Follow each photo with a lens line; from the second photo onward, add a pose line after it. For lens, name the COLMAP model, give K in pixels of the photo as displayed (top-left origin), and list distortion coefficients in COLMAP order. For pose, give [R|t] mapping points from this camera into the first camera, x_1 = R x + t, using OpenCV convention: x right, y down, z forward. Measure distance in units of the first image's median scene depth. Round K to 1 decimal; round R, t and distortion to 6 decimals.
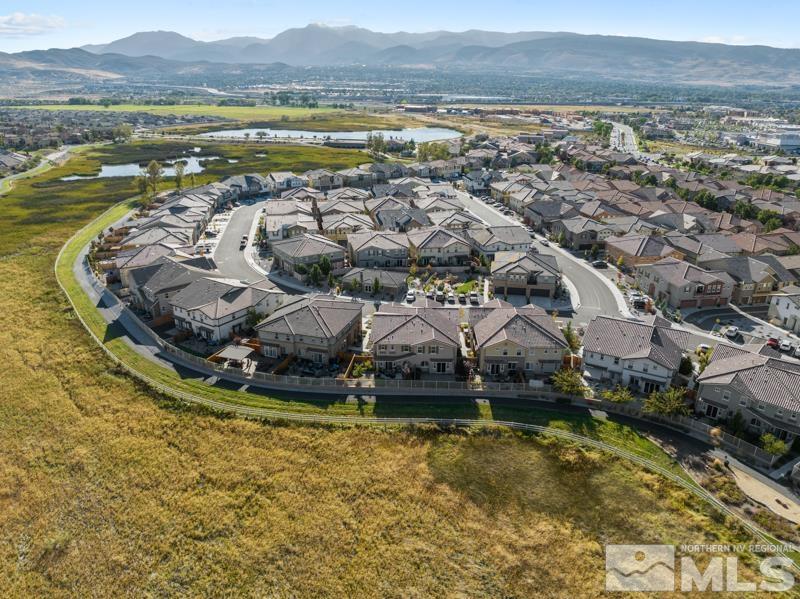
lens RADIAL K [[562.4, 0, 400.0], [0, 562.4, 299.5], [0, 0, 1]] dist [-0.040190, 0.007325]
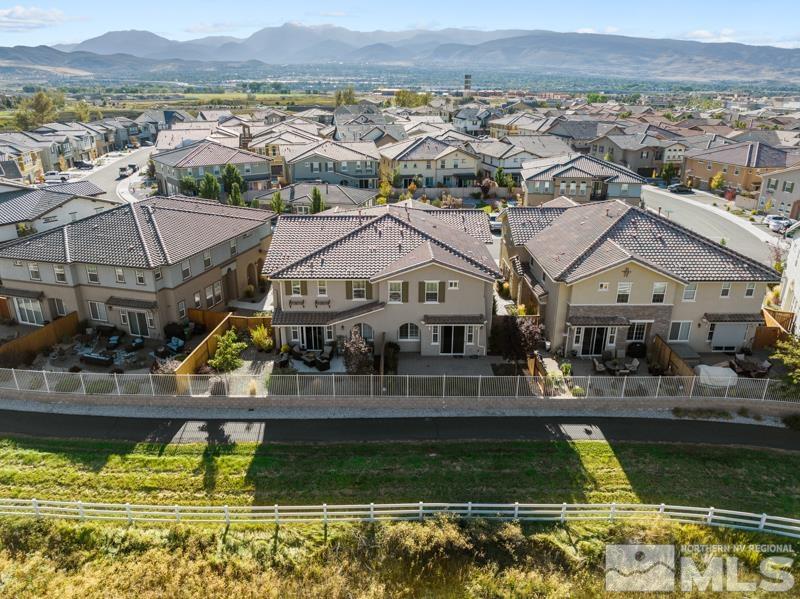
lens RADIAL K [[562.4, 0, 400.0], [0, 562.4, 299.5], [0, 0, 1]] dist [-0.040190, 0.007325]
pose [[0.999316, -0.016971, 0.032844, 0.026163], [0.016969, 0.999856, 0.000338, 0.093813], [-0.032845, 0.000219, 0.999460, 0.628013]]
